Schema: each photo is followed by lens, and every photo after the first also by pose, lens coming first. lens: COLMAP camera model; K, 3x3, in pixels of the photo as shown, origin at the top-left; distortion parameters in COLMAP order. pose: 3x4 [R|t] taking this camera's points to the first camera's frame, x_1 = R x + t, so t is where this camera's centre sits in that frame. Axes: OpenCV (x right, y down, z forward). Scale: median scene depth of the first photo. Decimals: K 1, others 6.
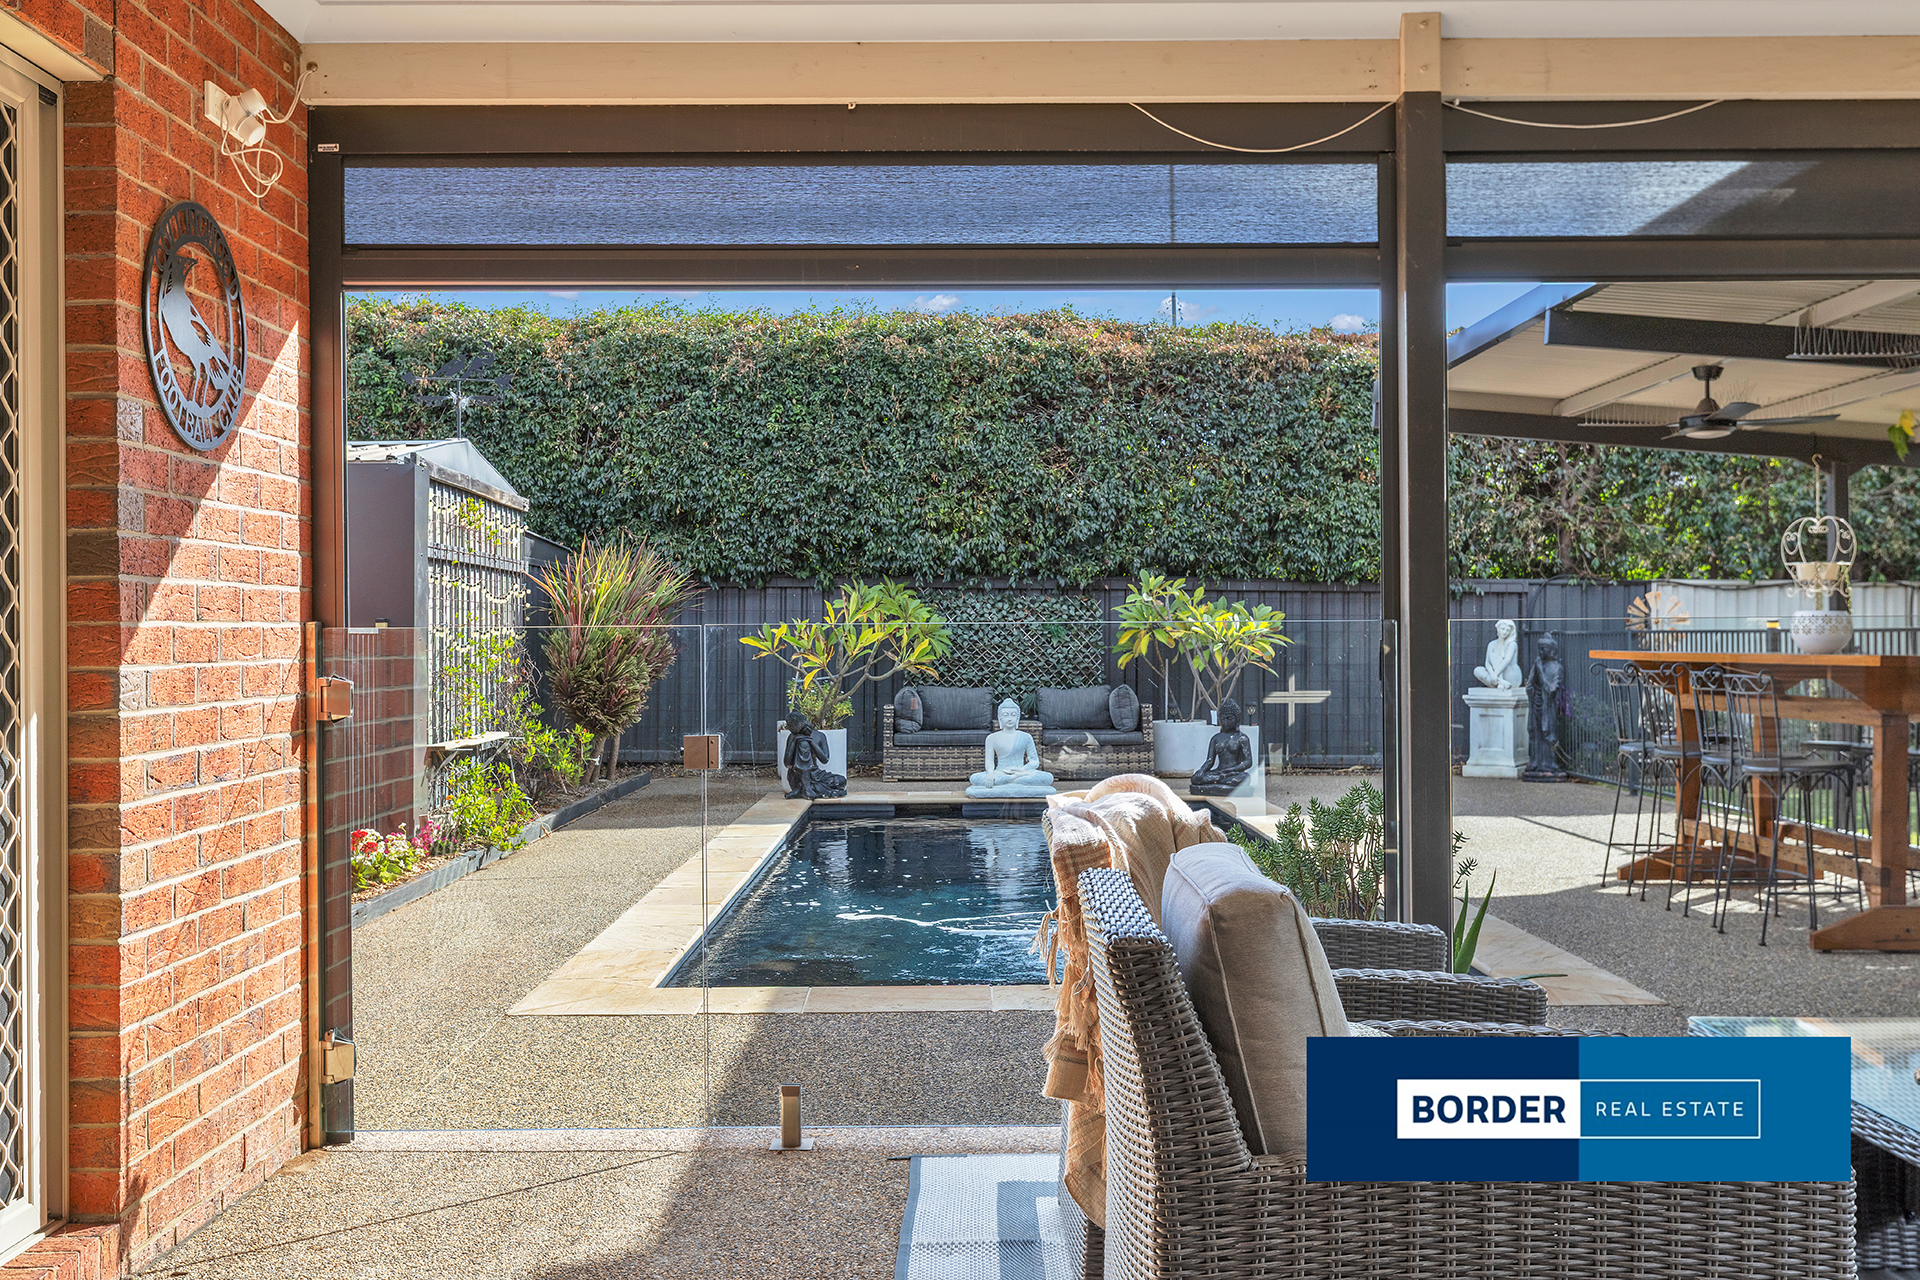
lens RADIAL K [[1864.8, 0, 969.1], [0, 1864.8, 615.0], [0, 0, 1]] dist [-0.004639, 0.000000]
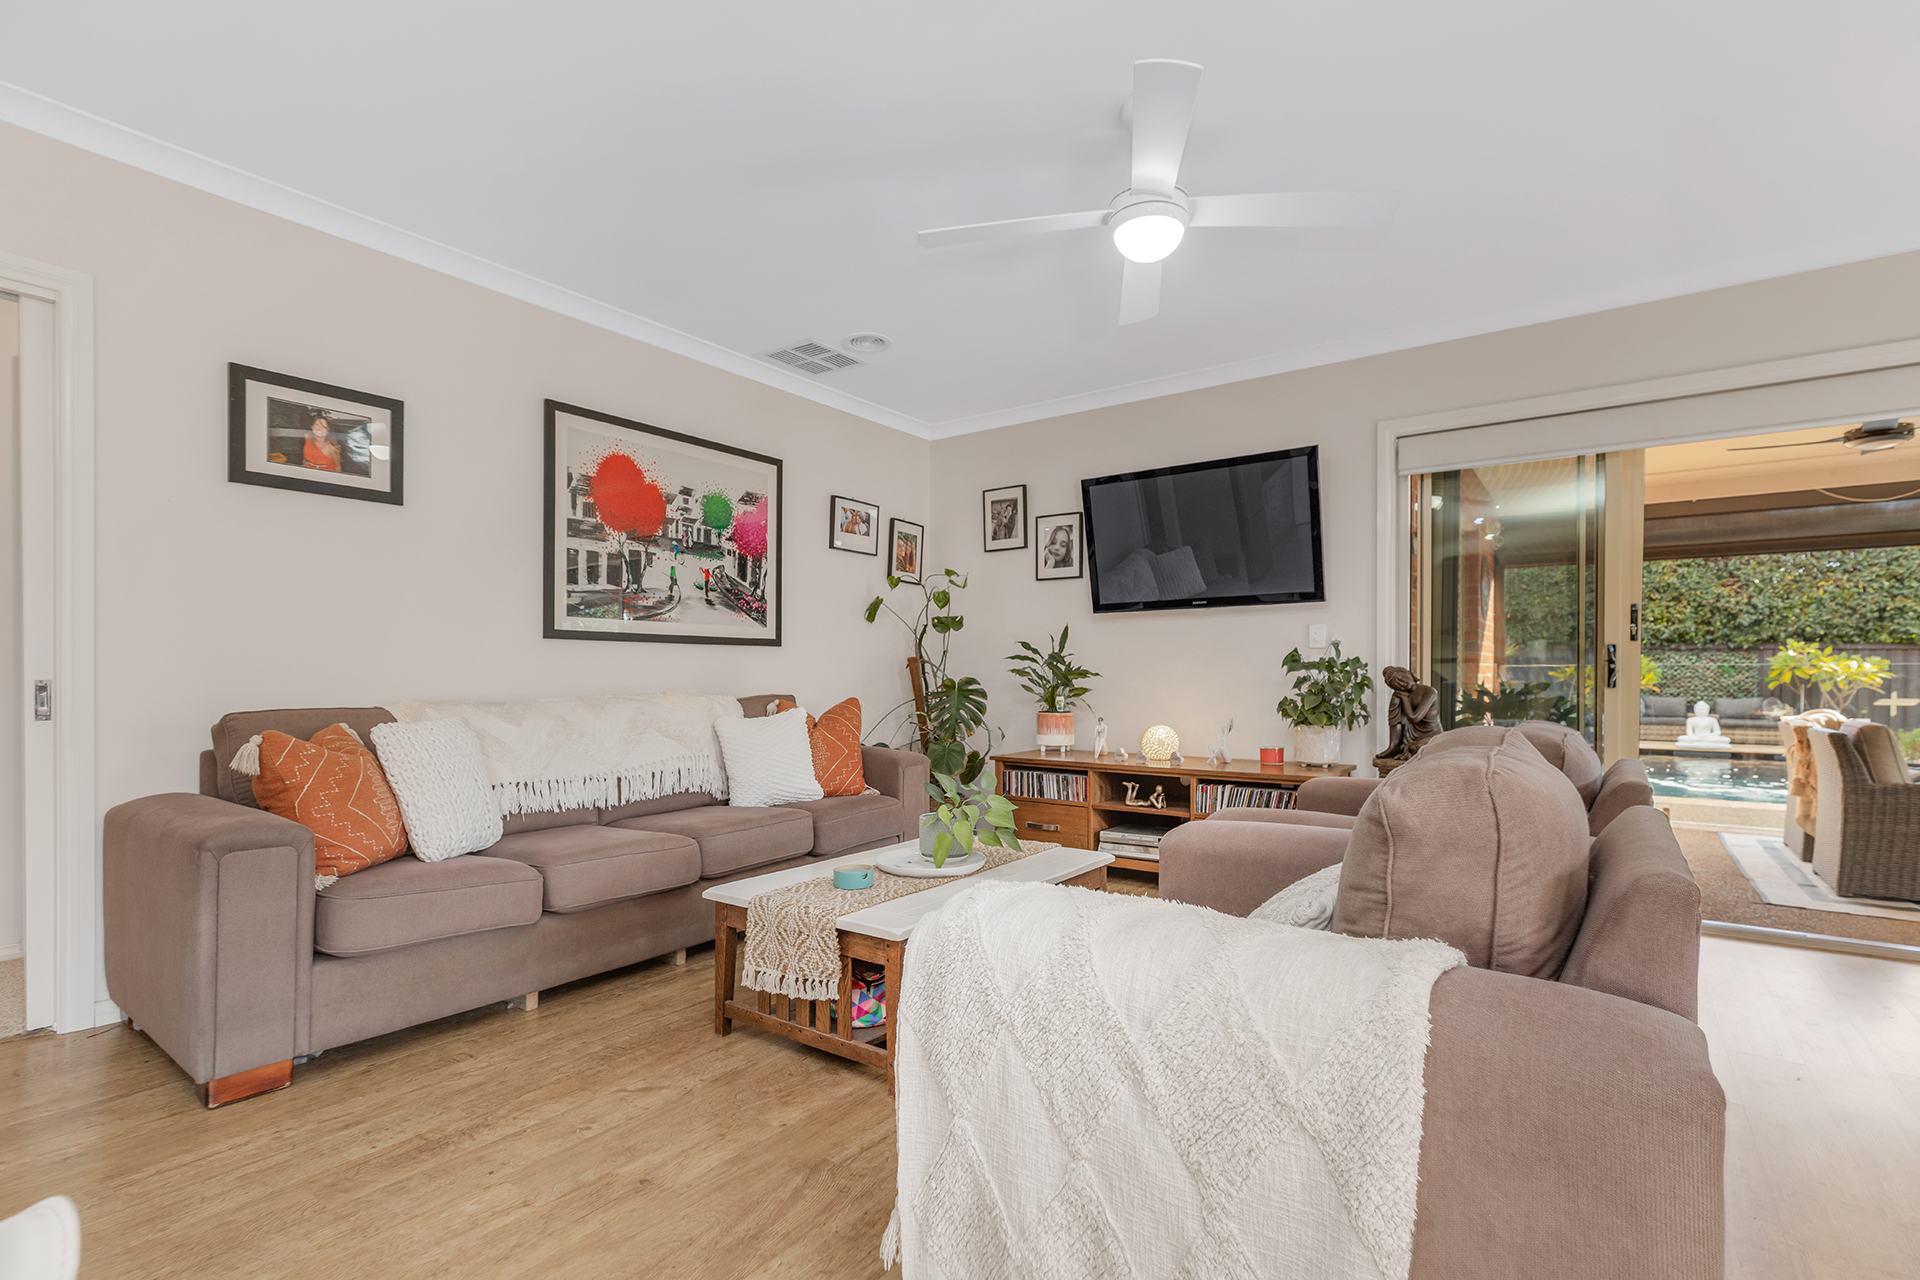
lens RADIAL K [[878.6, 0, 960.9], [0, 878.6, 677.2], [0, 0, 1]] dist [0.004457, -0.002334]
pose [[0.798524, 0.010442, -0.601872, -0.048659], [-0.000438, 0.999859, 0.016767, 0.001018], [0.601963, -0.013125, 0.798416, -0.298148]]
